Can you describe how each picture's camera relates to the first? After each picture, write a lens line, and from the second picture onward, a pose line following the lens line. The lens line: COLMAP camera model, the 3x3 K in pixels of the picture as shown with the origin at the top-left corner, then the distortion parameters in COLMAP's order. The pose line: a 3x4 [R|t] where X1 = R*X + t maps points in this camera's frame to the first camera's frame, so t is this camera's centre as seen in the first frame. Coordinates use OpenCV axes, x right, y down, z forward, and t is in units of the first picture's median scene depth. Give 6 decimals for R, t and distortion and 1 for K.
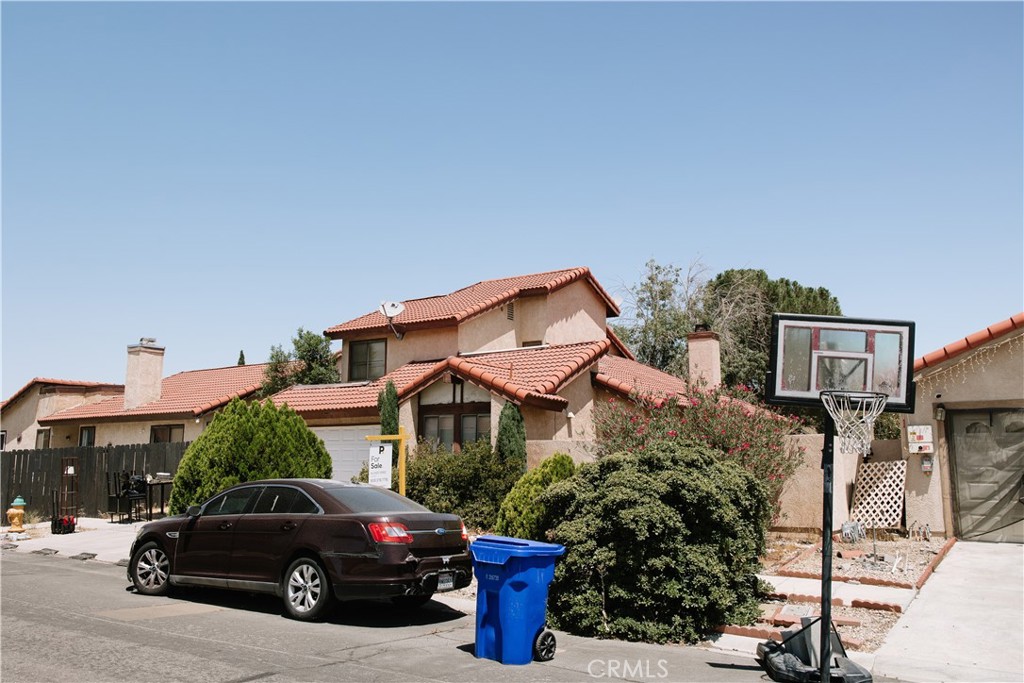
lens RADIAL K [[808.8, 0, 512.3], [0, 808.8, 341.0], [0, 0, 1]] dist [0.003304, 0.001809]
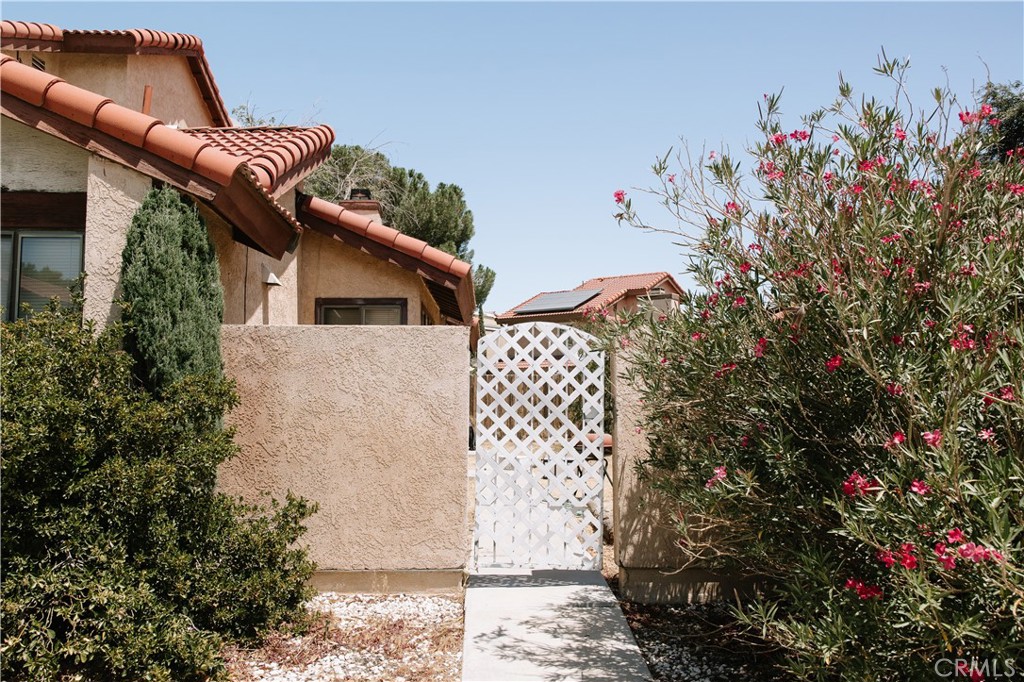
lens RADIAL K [[808.8, 0, 513.1], [0, 808.8, 343.2], [0, 0, 1]] dist [0.003304, 0.001809]
pose [[0.810084, 0.039472, 0.584983, -0.070810], [-0.082427, 0.995490, 0.046973, 0.107545], [-0.580491, -0.086270, 0.809684, 0.692068]]
